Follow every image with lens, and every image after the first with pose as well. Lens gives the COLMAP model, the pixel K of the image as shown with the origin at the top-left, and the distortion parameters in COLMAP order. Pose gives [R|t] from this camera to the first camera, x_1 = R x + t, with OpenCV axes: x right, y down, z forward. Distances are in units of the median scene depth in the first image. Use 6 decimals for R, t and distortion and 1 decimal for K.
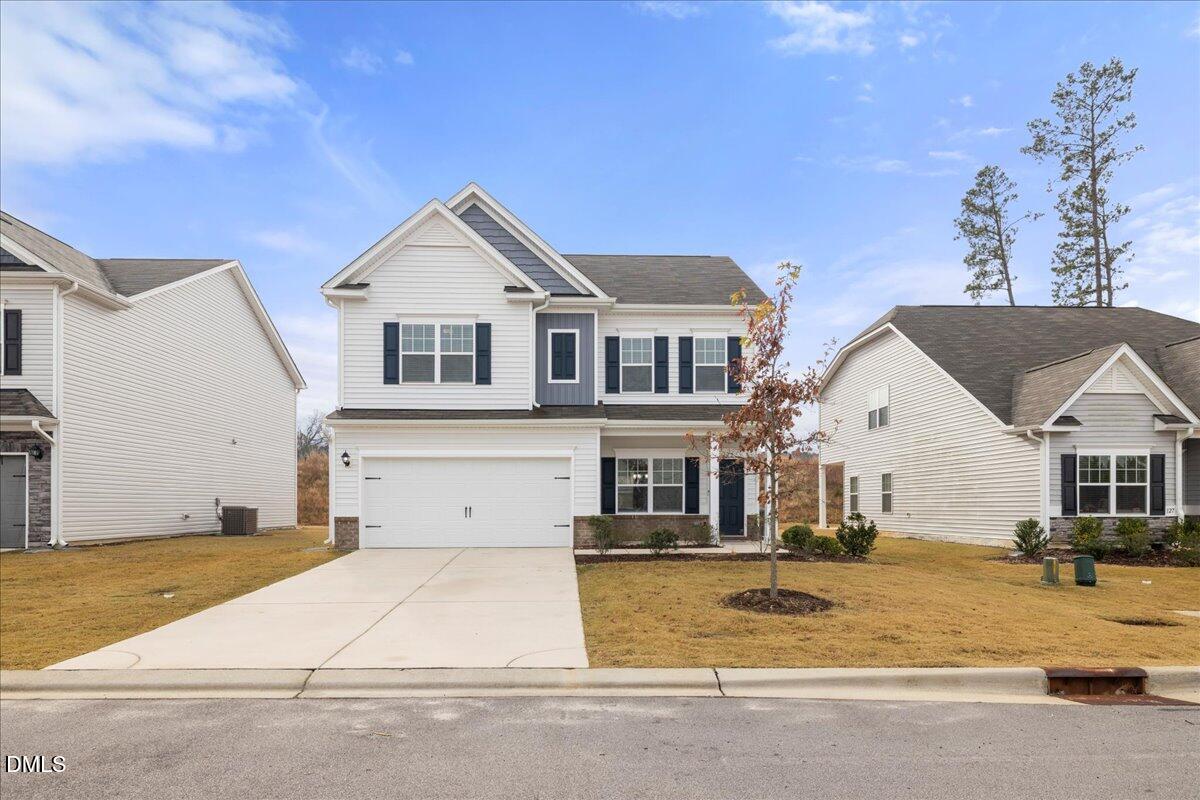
lens RADIAL K [[673.0, 0, 593.3], [0, 673.0, 507.0], [0, 0, 1]] dist [-0.002427, 0.000746]
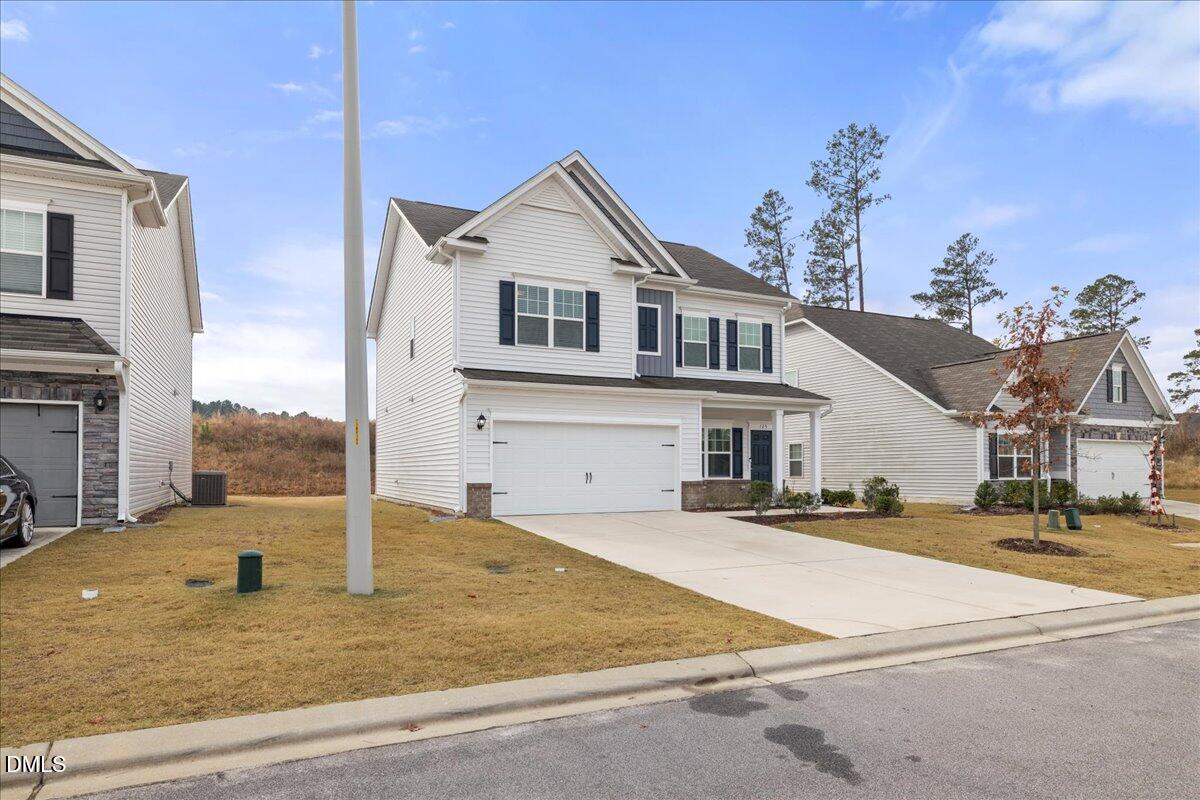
lens RADIAL K [[670.4, 0, 560.5], [0, 670.4, 458.7], [0, 0, 1]] dist [-0.000383, -0.000105]
pose [[0.928921, 0.008068, 0.370191, -0.580199], [-0.001191, 0.999823, -0.018802, -0.001976], [-0.370277, 0.017024, 0.928765, 0.083704]]
